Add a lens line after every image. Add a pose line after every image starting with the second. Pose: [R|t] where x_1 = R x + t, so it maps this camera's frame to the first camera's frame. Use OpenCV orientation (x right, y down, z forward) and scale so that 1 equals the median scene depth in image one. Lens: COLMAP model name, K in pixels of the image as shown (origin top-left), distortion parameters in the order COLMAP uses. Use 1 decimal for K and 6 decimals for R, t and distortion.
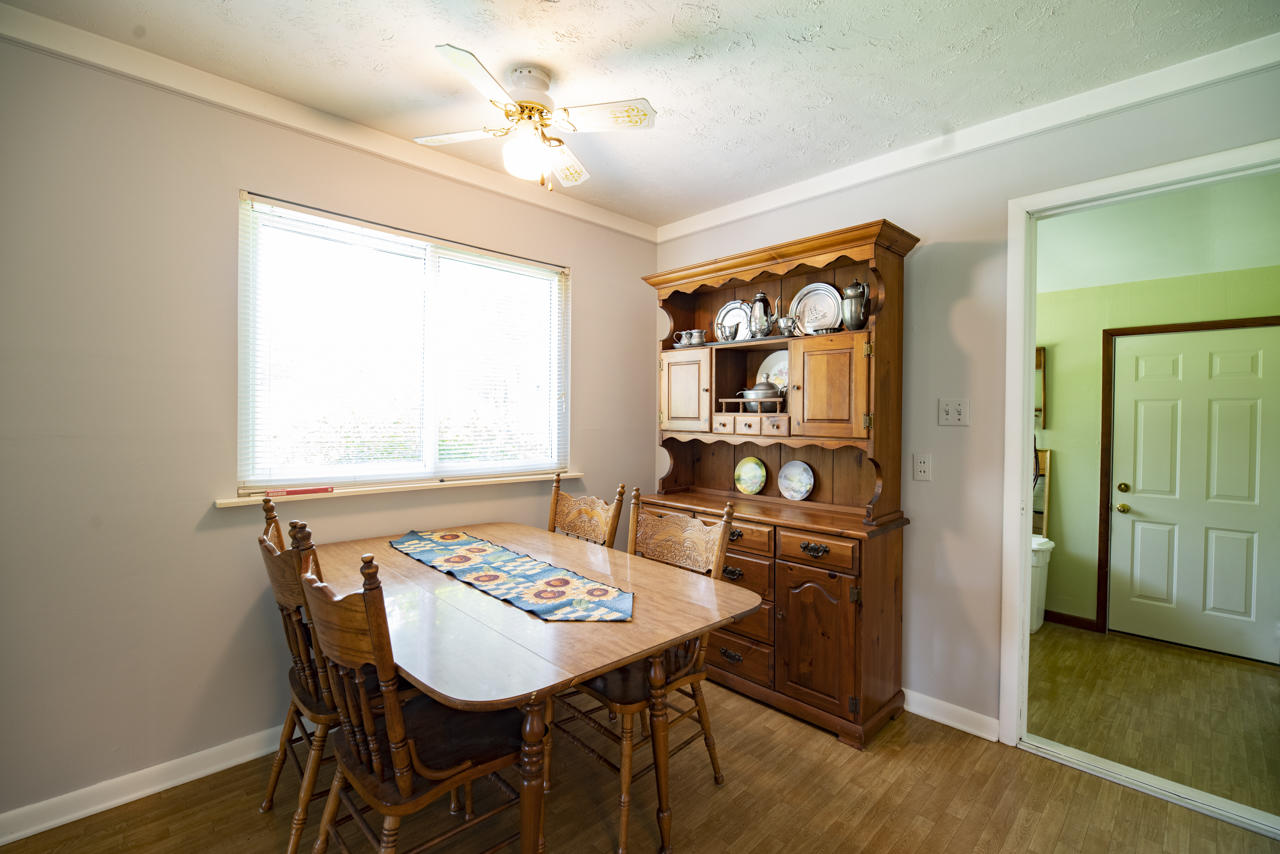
lens RADIAL K [[565.3, 0, 643.0], [0, 565.3, 425.4], [0, 0, 1]] dist [-0.003272, -0.000380]
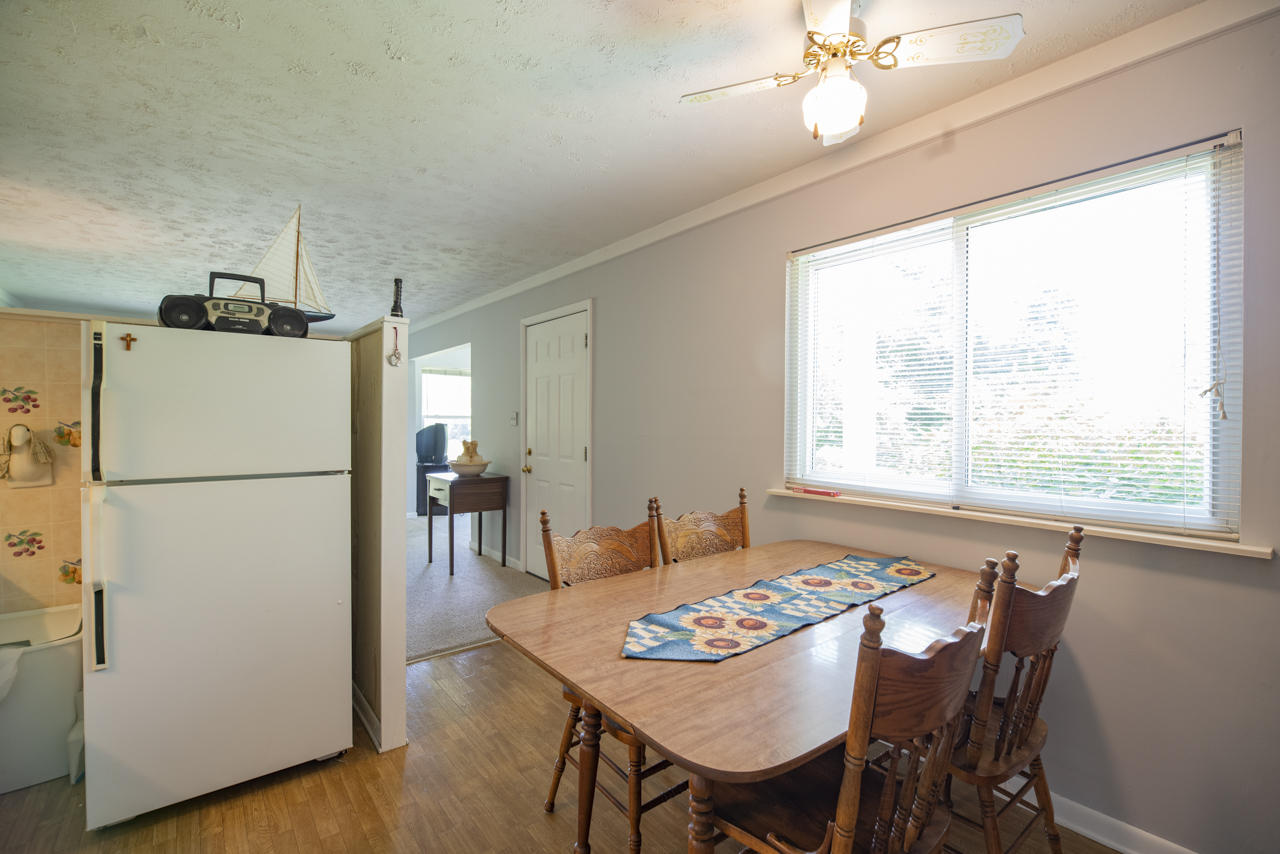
lens RADIAL K [[565.3, 0, 643.0], [0, 565.3, 425.4], [0, 0, 1]] dist [-0.003272, -0.000380]
pose [[-0.096844, -0.003327, -0.995294, 0.701977], [-0.022575, 0.999745, -0.001145, -0.011763], [0.995044, 0.022357, -0.096894, 0.915905]]
